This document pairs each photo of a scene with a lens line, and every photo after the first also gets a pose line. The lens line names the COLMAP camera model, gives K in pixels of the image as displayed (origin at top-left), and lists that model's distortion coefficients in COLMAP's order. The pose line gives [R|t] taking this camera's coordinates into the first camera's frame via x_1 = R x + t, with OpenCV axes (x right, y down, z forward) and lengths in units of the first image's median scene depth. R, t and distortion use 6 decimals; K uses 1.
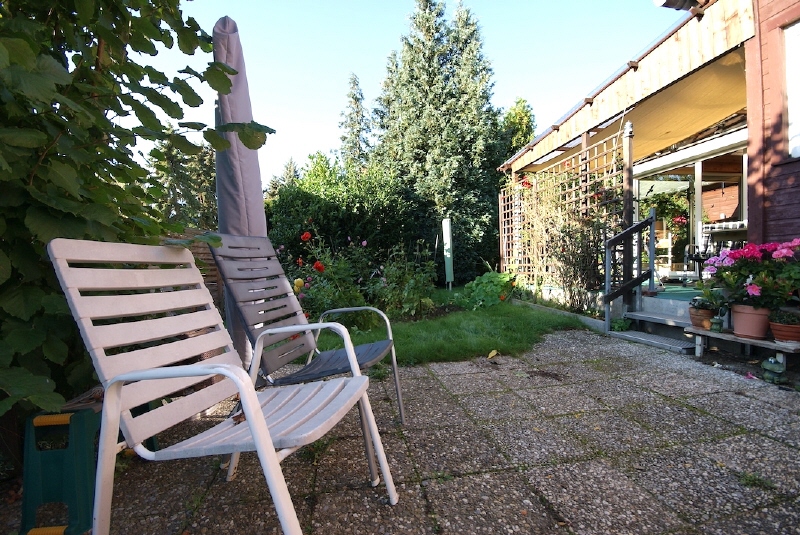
lens RADIAL K [[352.4, 0, 396.9], [0, 352.4, 270.2], [0, 0, 1]] dist [0.013265, -0.016109]
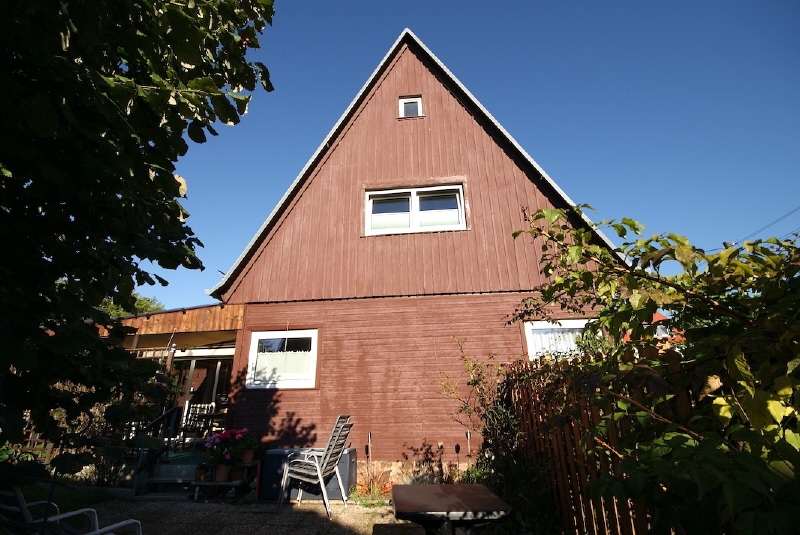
lens RADIAL K [[352.4, 0, 396.9], [0, 352.4, 270.2], [0, 0, 1]] dist [0.013265, -0.016109]
pose [[0.268568, 0.343834, 0.899805, -0.908598], [0.035362, 0.929975, -0.365917, -0.151130], [-0.962612, 0.130092, 0.237603, -0.578396]]
